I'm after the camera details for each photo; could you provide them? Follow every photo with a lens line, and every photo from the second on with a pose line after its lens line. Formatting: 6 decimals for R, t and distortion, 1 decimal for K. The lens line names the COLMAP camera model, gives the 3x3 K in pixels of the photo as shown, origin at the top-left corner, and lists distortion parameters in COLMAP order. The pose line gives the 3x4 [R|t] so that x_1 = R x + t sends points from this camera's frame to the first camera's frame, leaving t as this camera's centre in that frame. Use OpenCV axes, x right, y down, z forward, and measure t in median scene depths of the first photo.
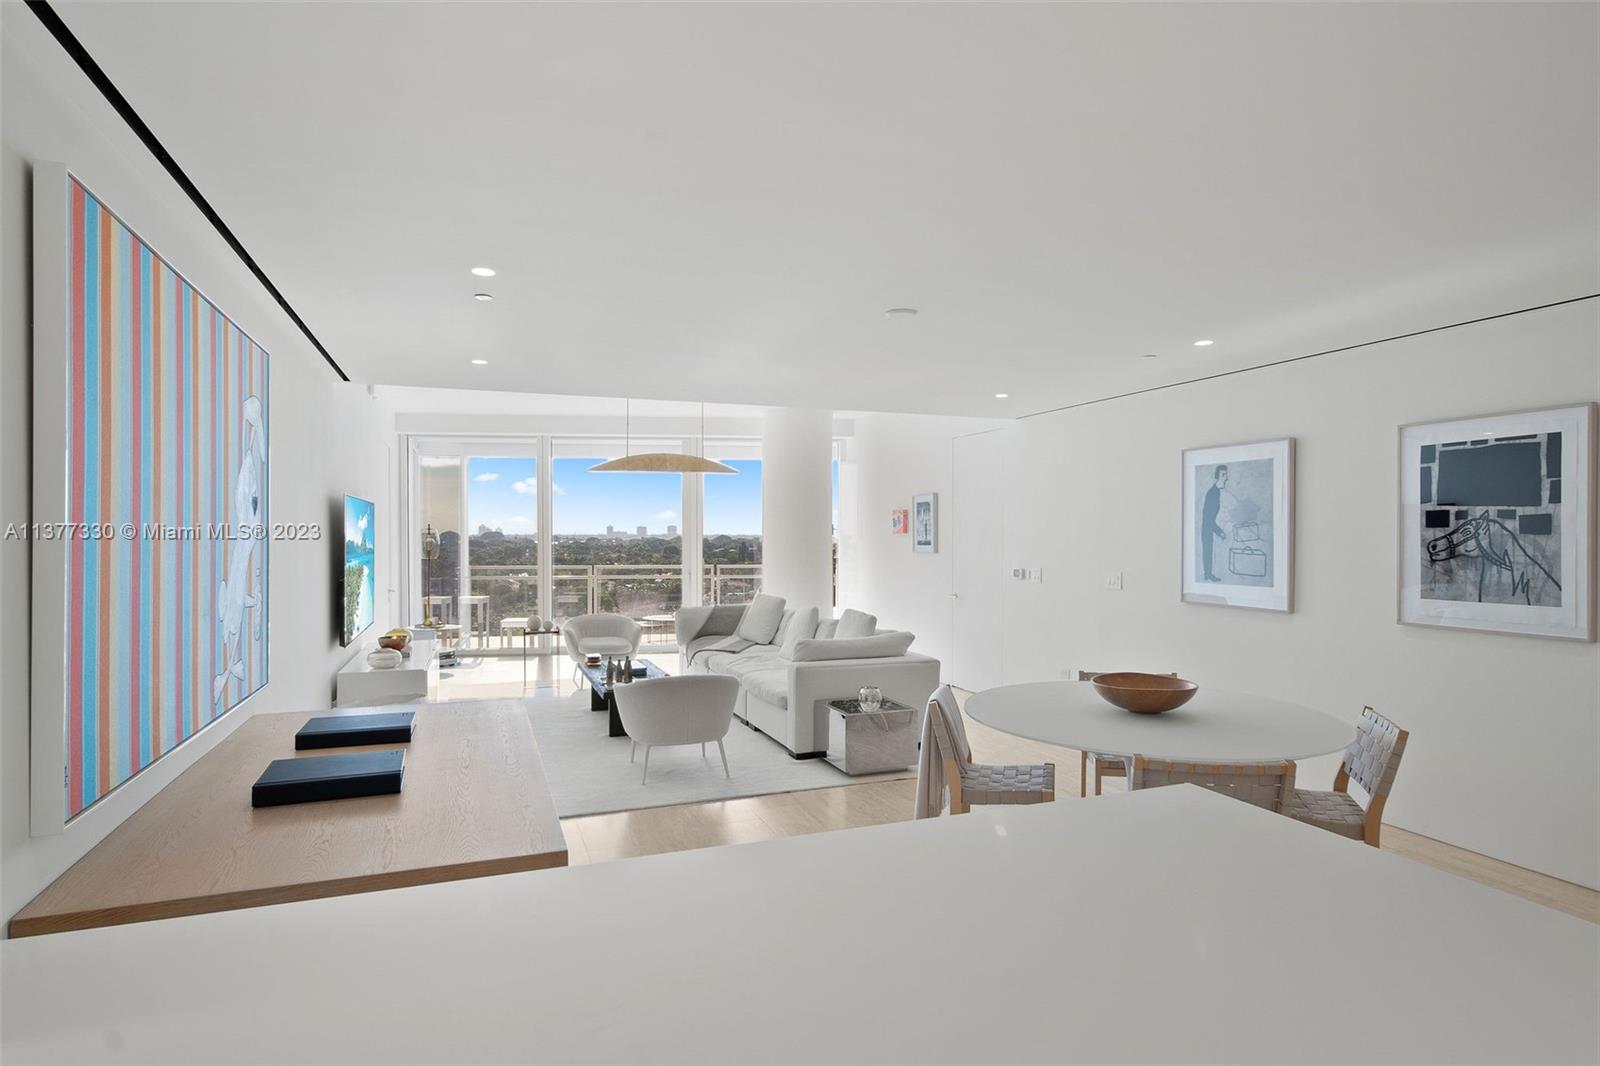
lens RADIAL K [[864.5, 0, 813.3], [0, 864.5, 532.0], [0, 0, 1]] dist [0.001559, 0.000557]
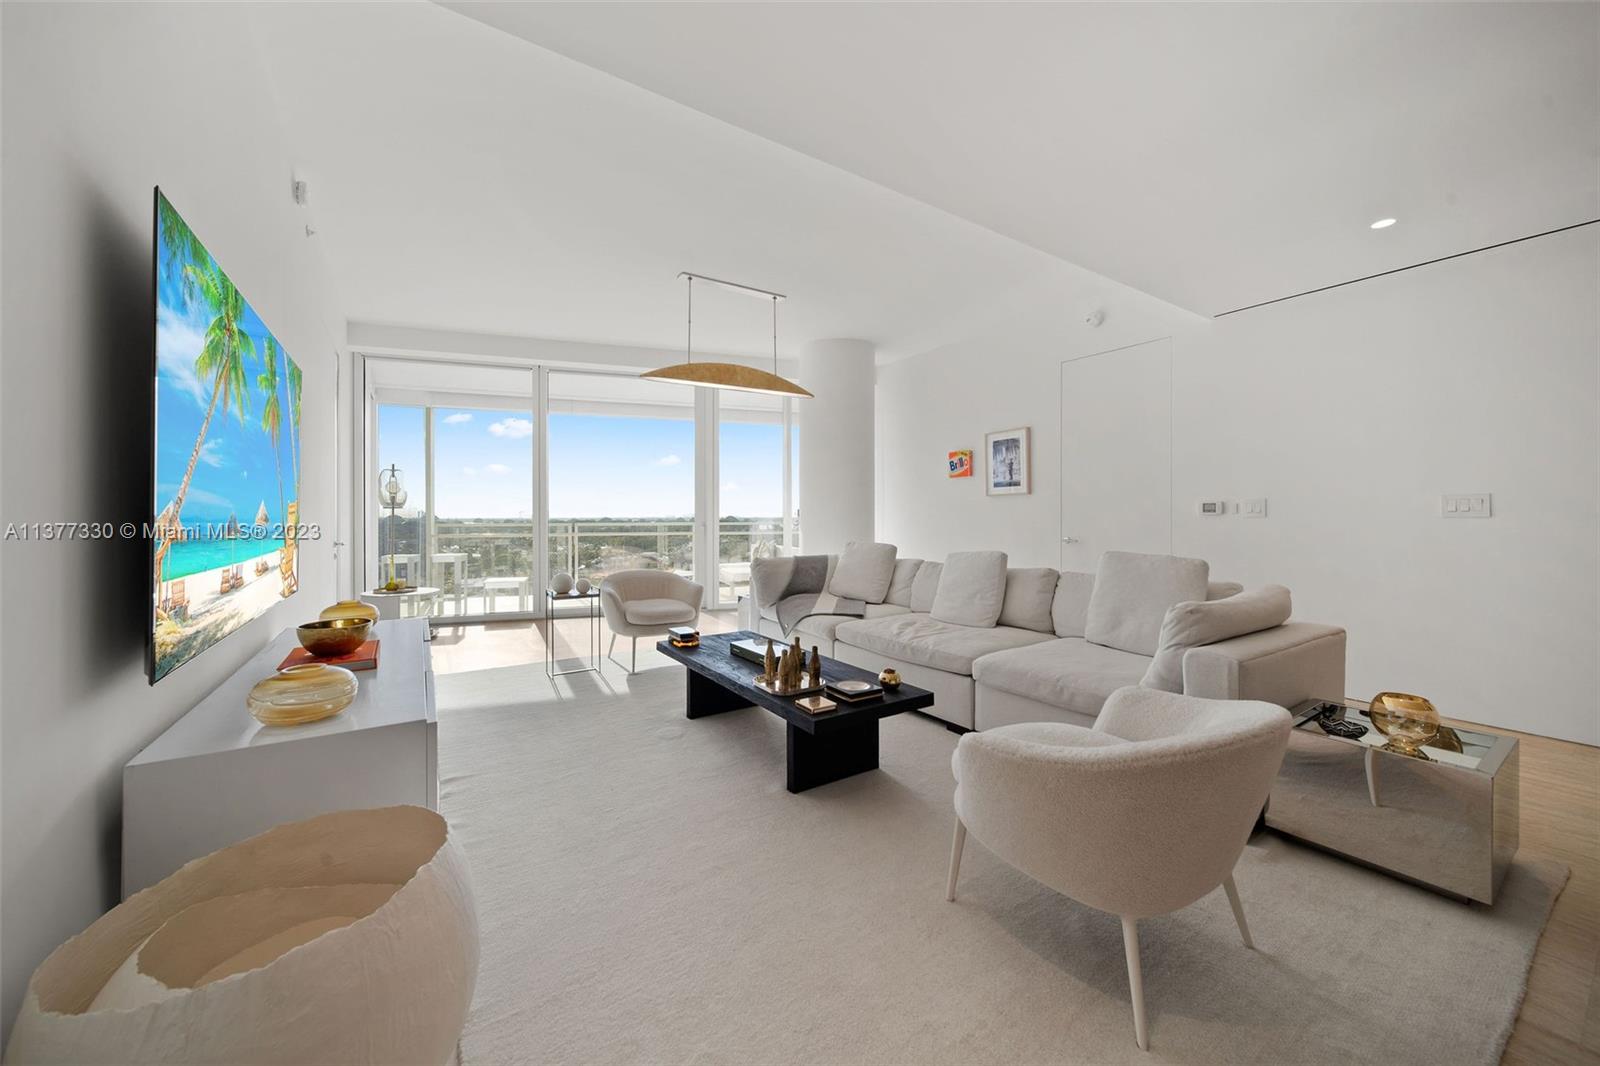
lens RADIAL K [[587.6, 0, 795.8], [0, 587.6, 505.5], [0, 0, 1]] dist [-0.000391, -0.000020]
pose [[0.979768, 0.002245, 0.200125, -0.208157], [0.000944, 0.999874, -0.015839, 0.043740], [-0.200136, 0.015707, 0.979642, 0.433876]]
